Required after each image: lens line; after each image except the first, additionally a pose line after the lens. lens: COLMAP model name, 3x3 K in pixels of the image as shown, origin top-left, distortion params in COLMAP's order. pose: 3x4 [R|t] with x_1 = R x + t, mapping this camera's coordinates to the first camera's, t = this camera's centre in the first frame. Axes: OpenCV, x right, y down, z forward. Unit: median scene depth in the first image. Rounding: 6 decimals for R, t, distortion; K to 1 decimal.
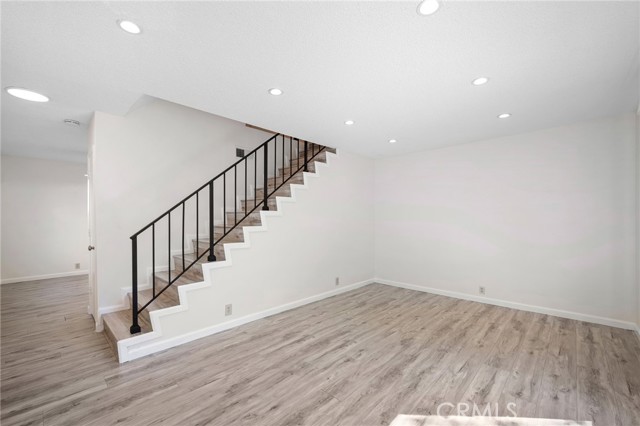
lens RADIAL K [[269.1, 0, 320.9], [0, 269.1, 213.7], [0, 0, 1]] dist [0.001036, 0.000544]
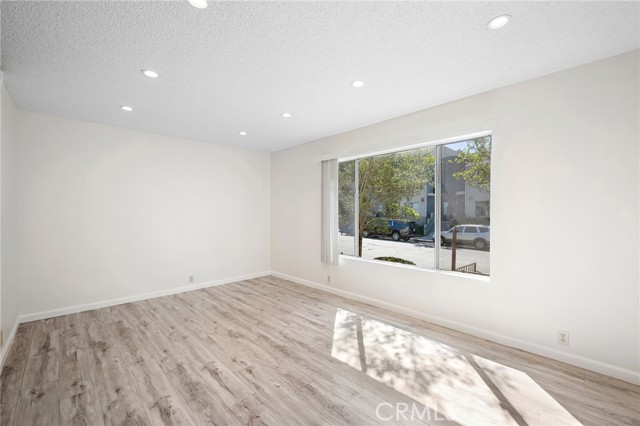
lens RADIAL K [[269.1, 0, 320.9], [0, 269.1, 213.7], [0, 0, 1]] dist [0.001036, 0.000544]
pose [[0.045089, -0.002015, 0.998981, -0.668650], [-0.013513, 0.999905, 0.002626, 0.013009], [-0.998892, -0.013617, 0.045057, 0.620310]]
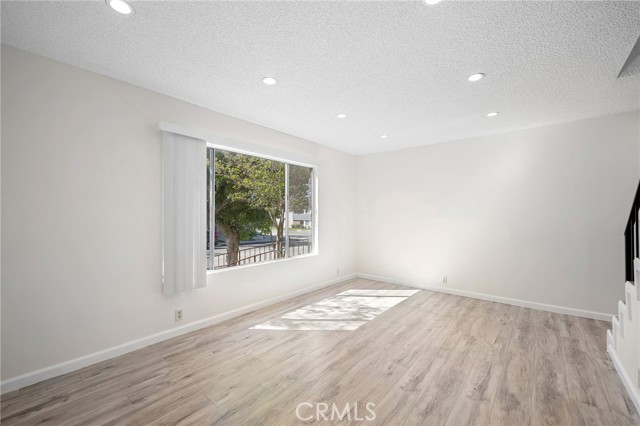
lens RADIAL K [[269.1, 0, 320.9], [0, 269.1, 213.7], [0, 0, 1]] dist [0.001036, 0.000544]
pose [[-0.997639, 0.001963, -0.068652, 0.381355], [0.003110, 0.999857, -0.016605, 0.026308], [0.068610, -0.016780, -0.997502, 1.664911]]
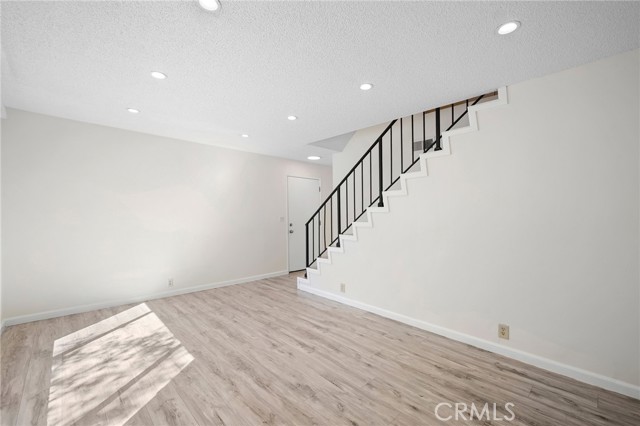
lens RADIAL K [[266.8, 0, 320.0], [0, 266.8, 213.0], [0, 0, 1]] dist [-0.018020, 0.000008]
pose [[-0.048834, -0.004055, -0.998799, 0.990101], [0.010432, 0.999935, -0.004570, 0.014997], [0.998752, -0.010642, -0.048789, 1.057133]]
